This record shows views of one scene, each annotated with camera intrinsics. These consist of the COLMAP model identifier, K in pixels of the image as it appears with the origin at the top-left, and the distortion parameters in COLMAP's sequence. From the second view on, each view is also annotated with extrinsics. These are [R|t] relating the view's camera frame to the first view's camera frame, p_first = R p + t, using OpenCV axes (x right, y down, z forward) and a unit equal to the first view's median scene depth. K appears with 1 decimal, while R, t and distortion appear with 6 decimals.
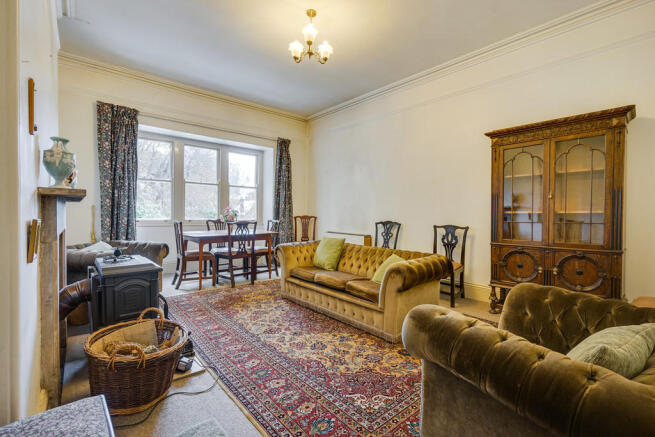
lens RADIAL K [[297.8, 0, 327.0], [0, 297.8, 220.1], [0, 0, 1]] dist [-0.002599, -0.000274]
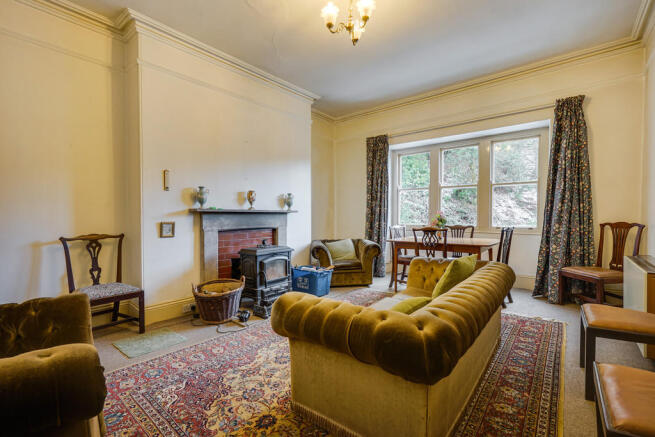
lens RADIAL K [[297.8, 0, 327.3], [0, 297.8, 216.8], [0, 0, 1]] dist [-0.002599, -0.000274]
pose [[0.156512, -0.007656, -0.987646, 0.547678], [-0.020859, 0.999721, -0.011055, -0.011448], [0.987456, 0.022332, 0.156308, 0.581324]]
